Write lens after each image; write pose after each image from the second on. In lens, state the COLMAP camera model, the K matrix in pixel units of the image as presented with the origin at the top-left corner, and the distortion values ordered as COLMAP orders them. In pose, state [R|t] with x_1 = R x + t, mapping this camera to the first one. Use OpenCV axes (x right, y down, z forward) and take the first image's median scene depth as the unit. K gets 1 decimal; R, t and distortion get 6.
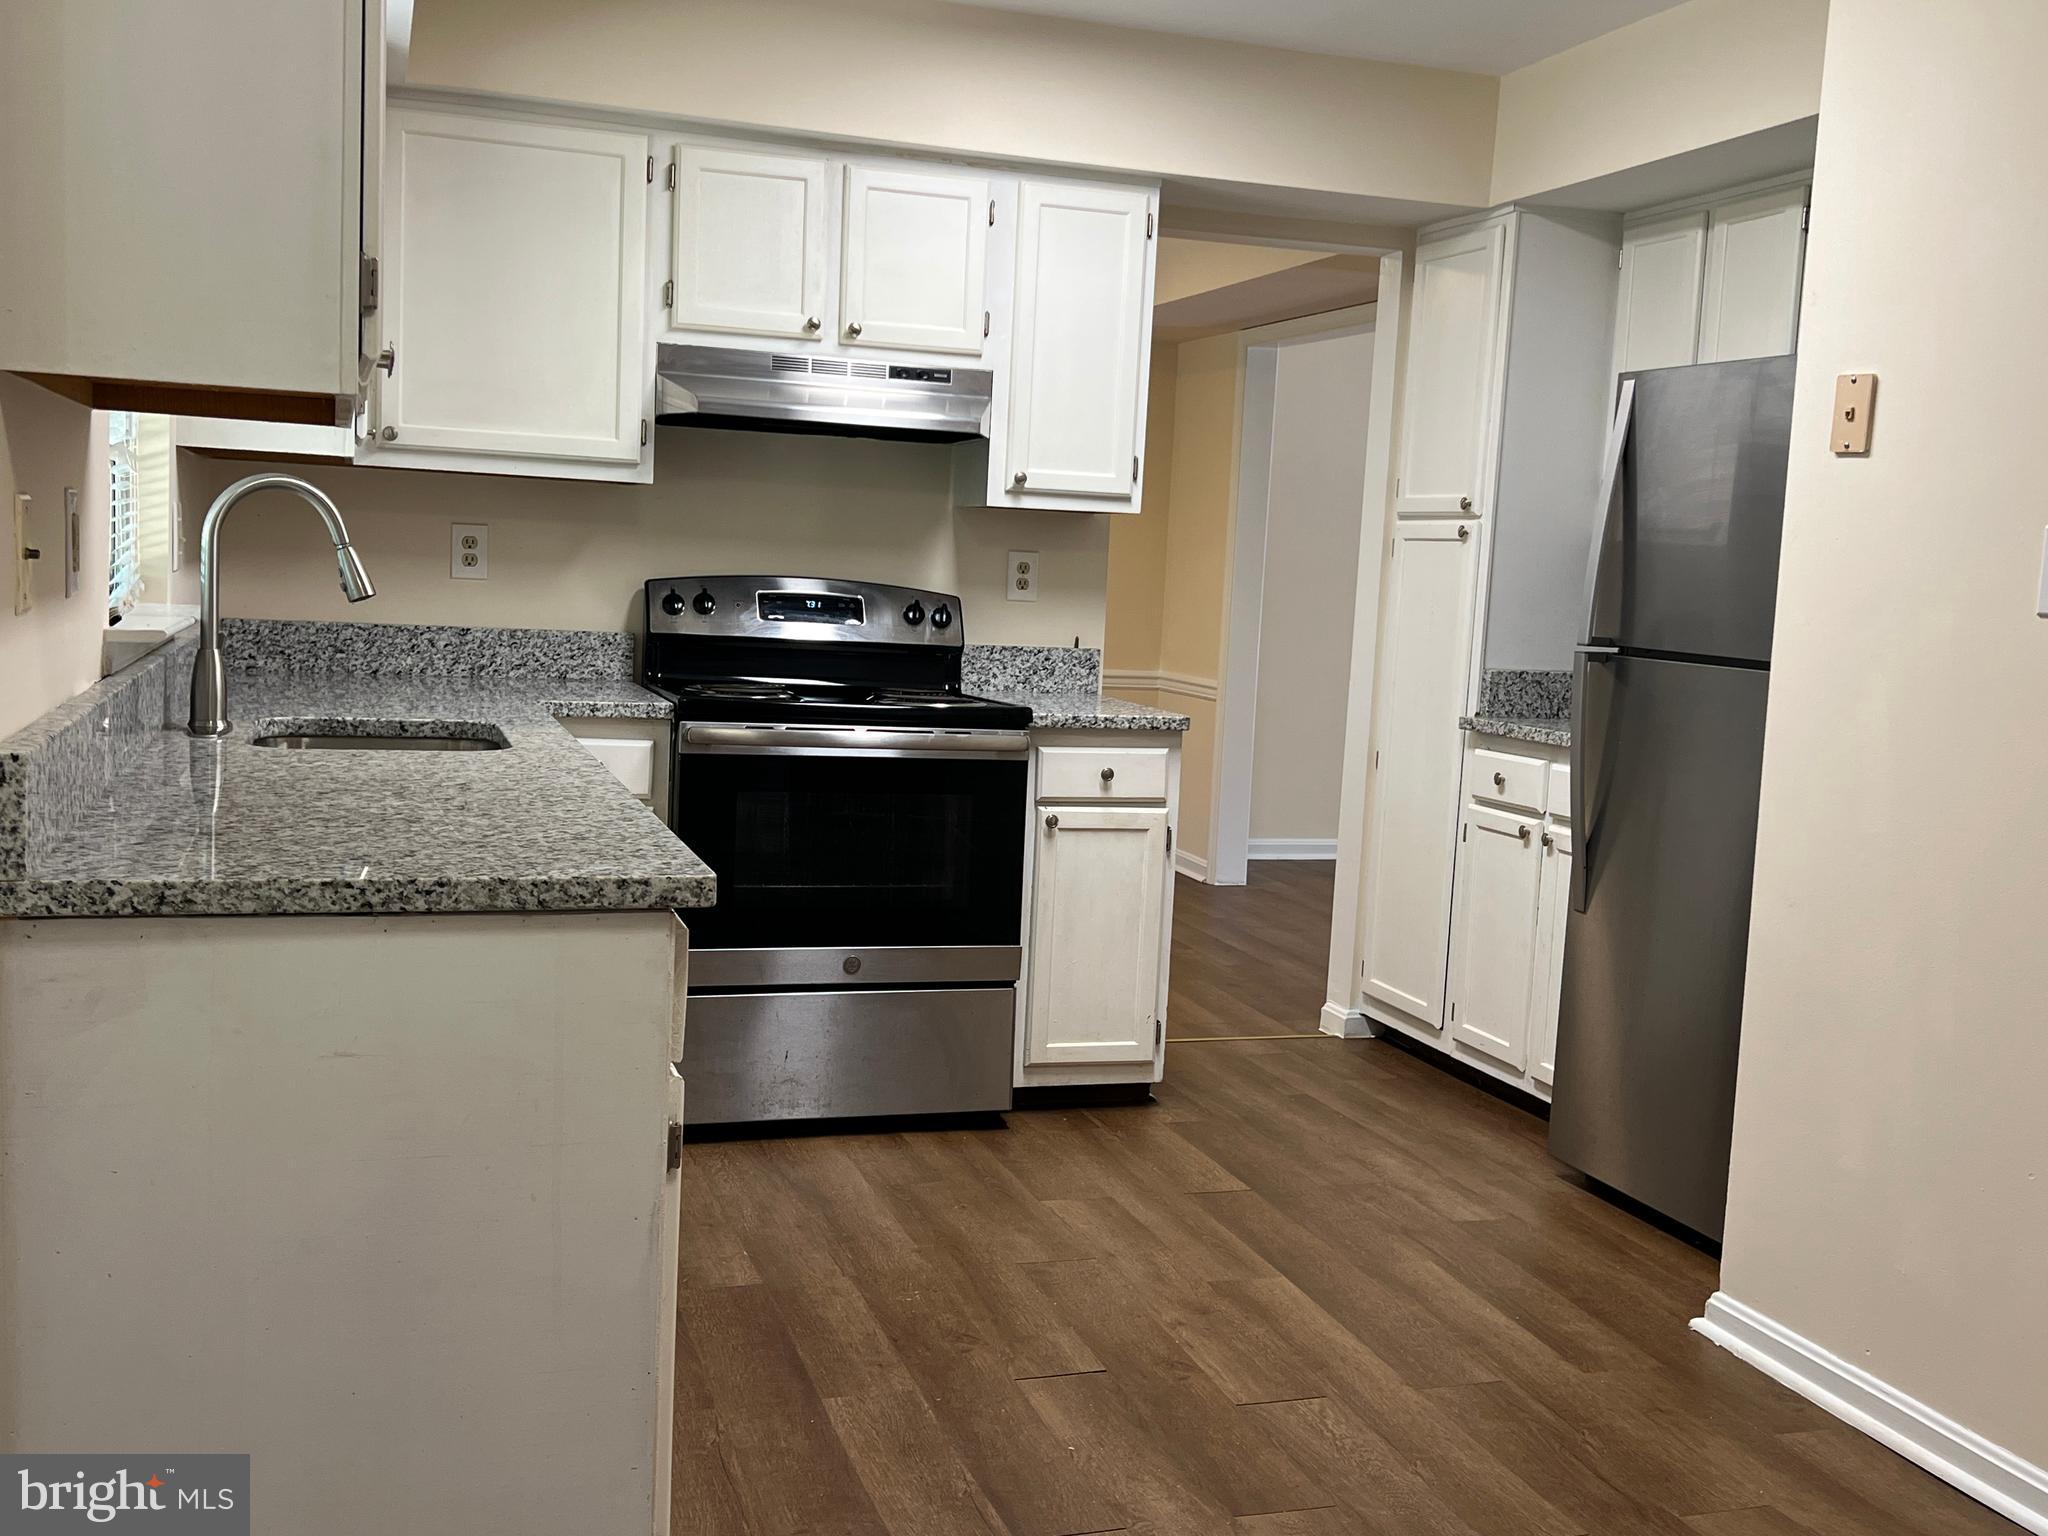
lens RADIAL K [[1975.0, 0, 1024.0], [0, 1975.0, 768.0], [0, 0, 1]] dist [0.158371, -0.379981]
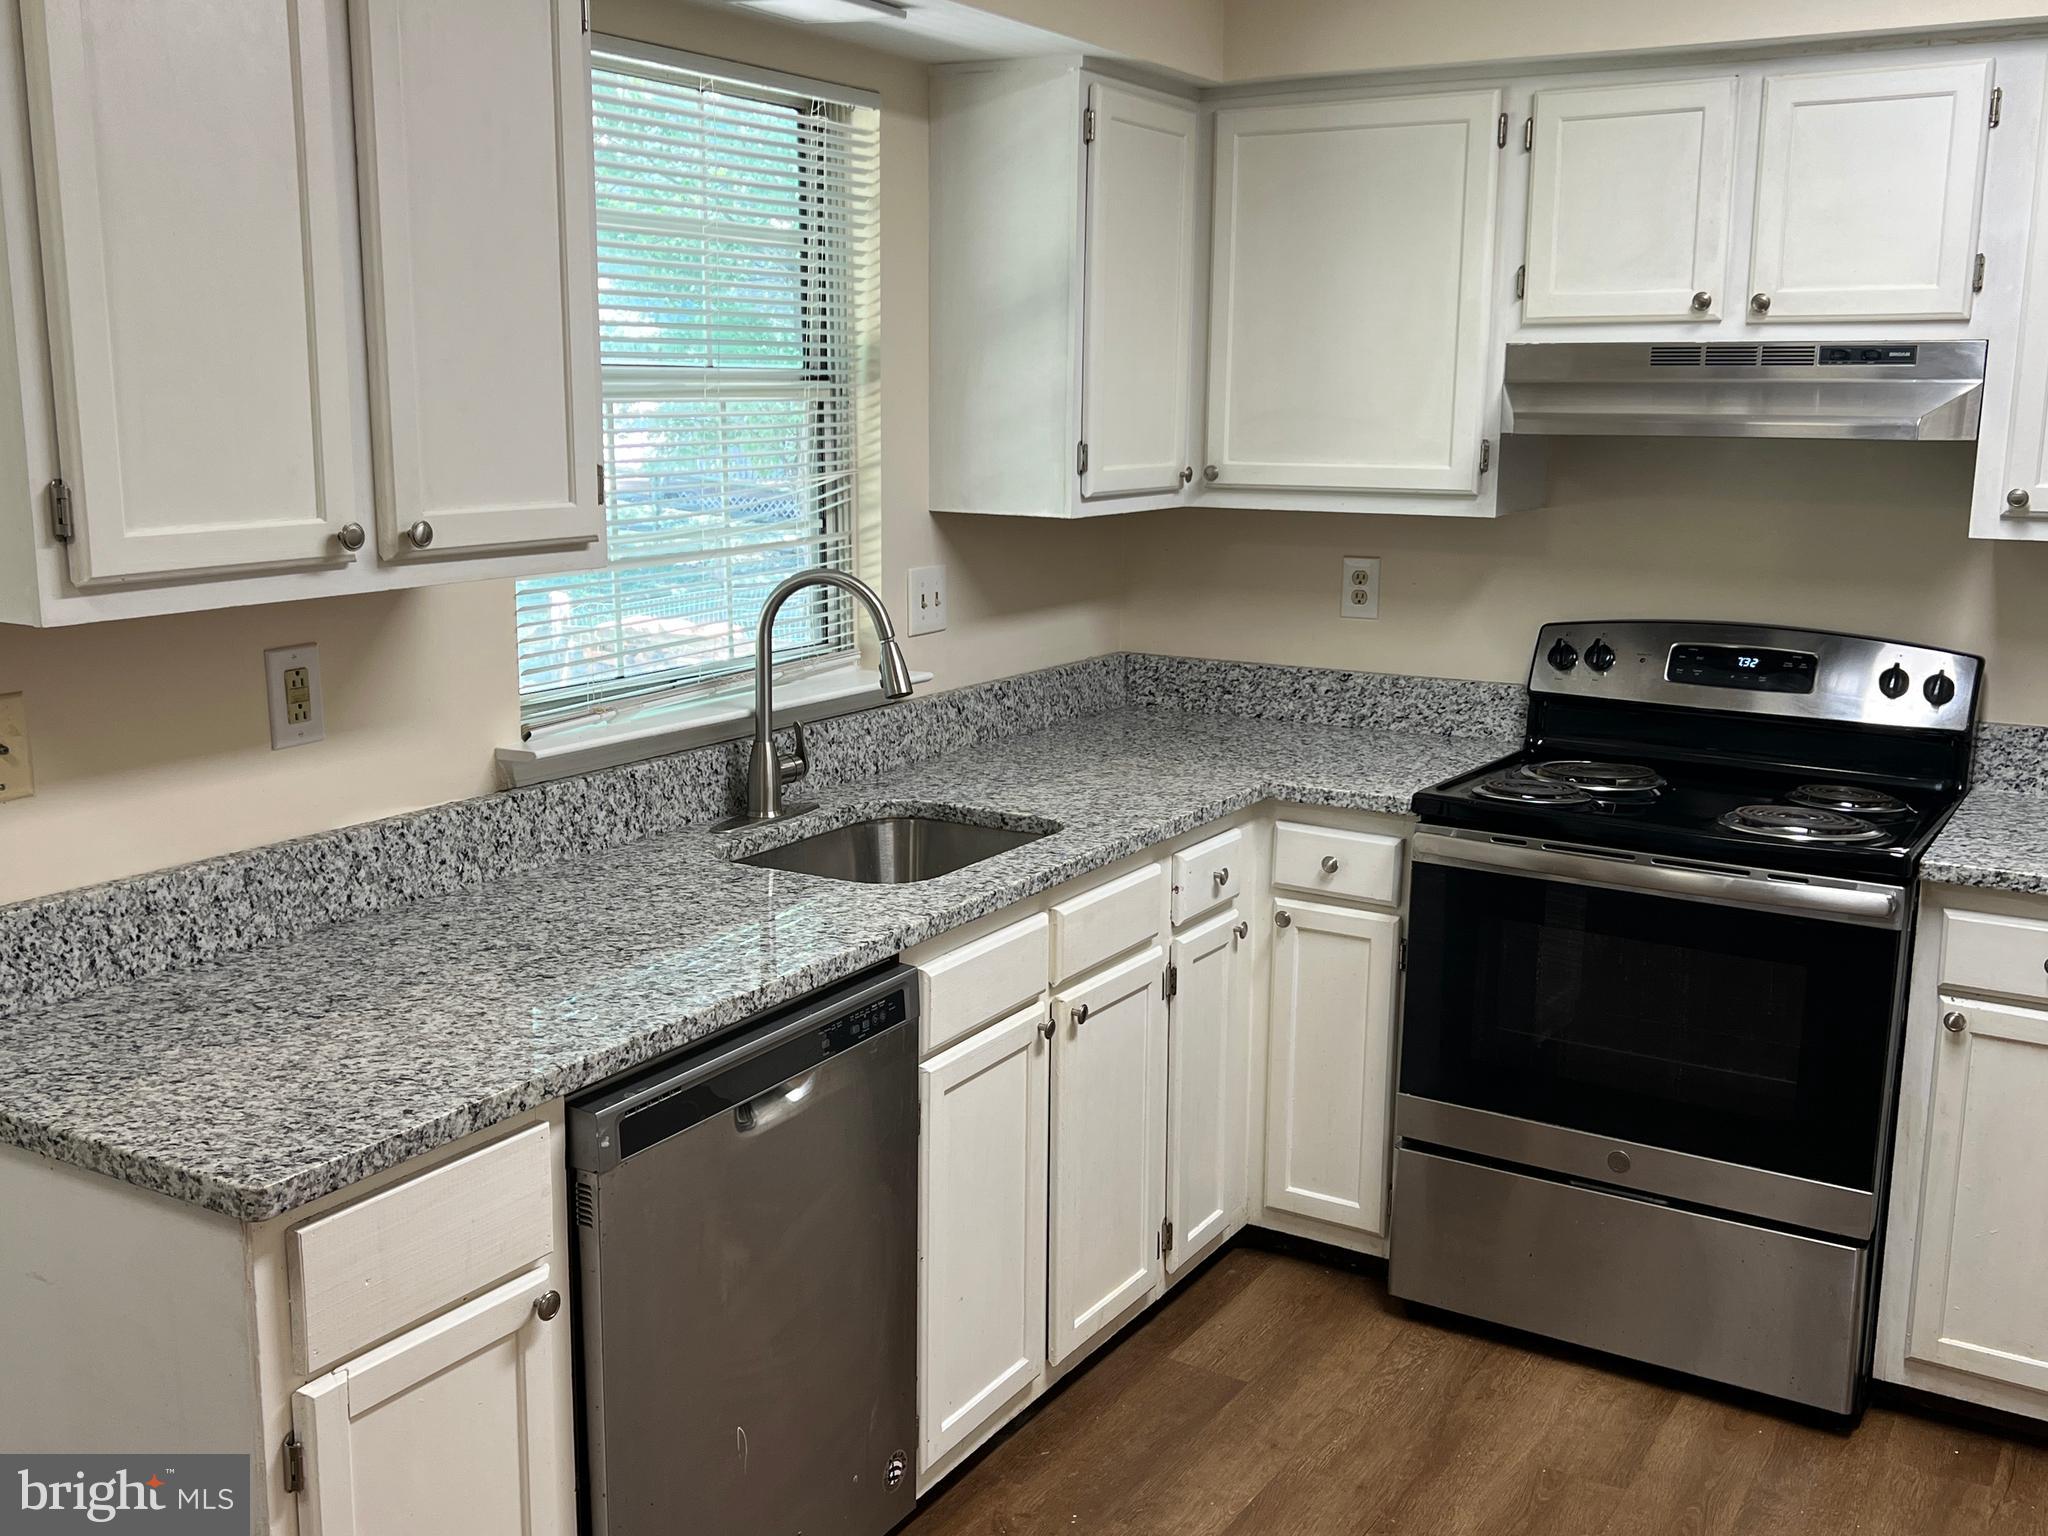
lens RADIAL K [[1975.0, 0, 1024.0], [0, 1975.0, 768.0], [0, 0, 1]] dist [0.158371, -0.379981]
pose [[0.646864, 0.102275, -0.755716, 0.315480], [-0.055878, 0.994659, 0.086783, -0.099923], [0.760555, -0.013908, 0.649124, 0.316775]]
